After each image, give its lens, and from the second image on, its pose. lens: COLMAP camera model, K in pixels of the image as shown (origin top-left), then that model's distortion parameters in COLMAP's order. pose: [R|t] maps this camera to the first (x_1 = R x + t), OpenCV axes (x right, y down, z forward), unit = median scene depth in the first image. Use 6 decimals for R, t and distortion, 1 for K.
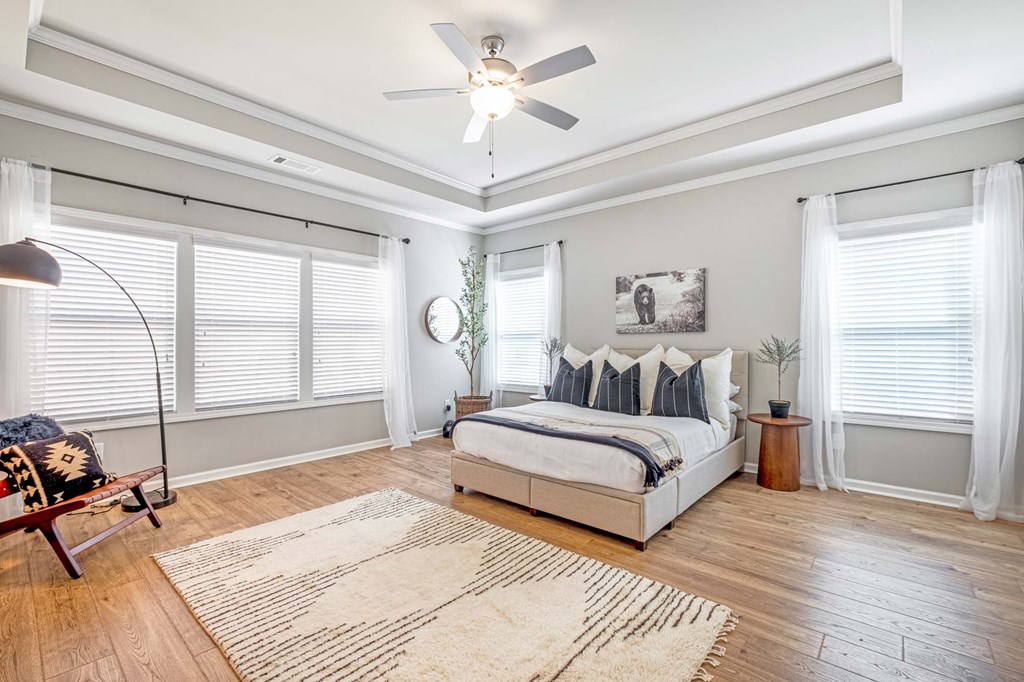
lens RADIAL K [[449.6, 0, 497.5], [0, 449.6, 341.1], [0, 0, 1]] dist [-0.003390, -0.000758]
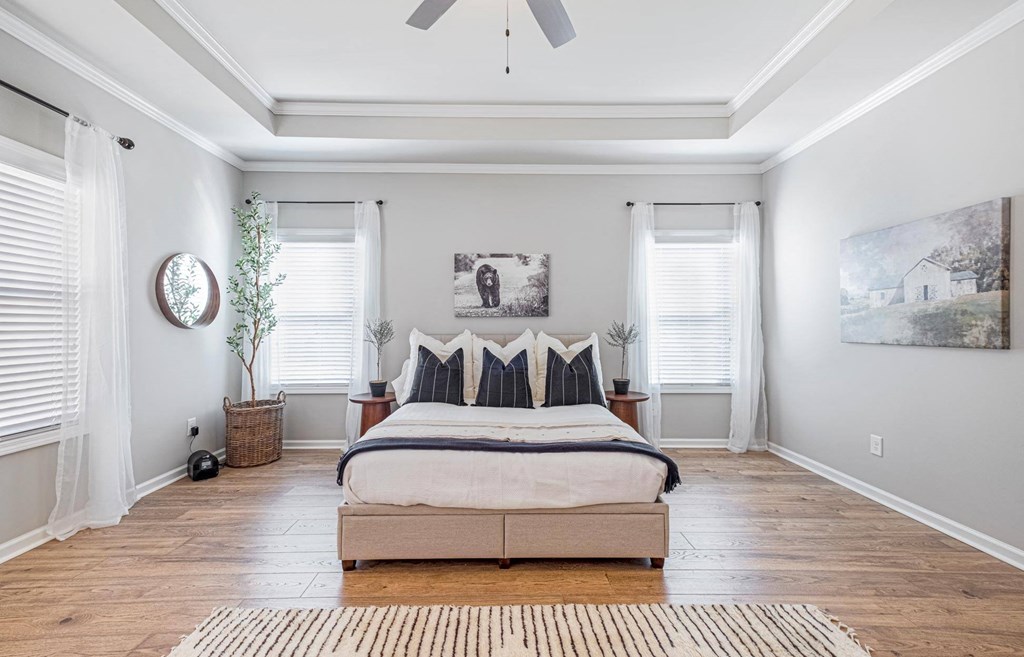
lens RADIAL K [[436.9, 0, 510.0], [0, 436.9, 325.0], [0, 0, 1]] dist [0.027158, 0.000057]
pose [[0.735699, 0.004129, 0.677296, -0.270280], [-0.002775, 0.999991, -0.003081, 0.001449], [-0.677303, 0.000387, 0.735704, 0.327322]]
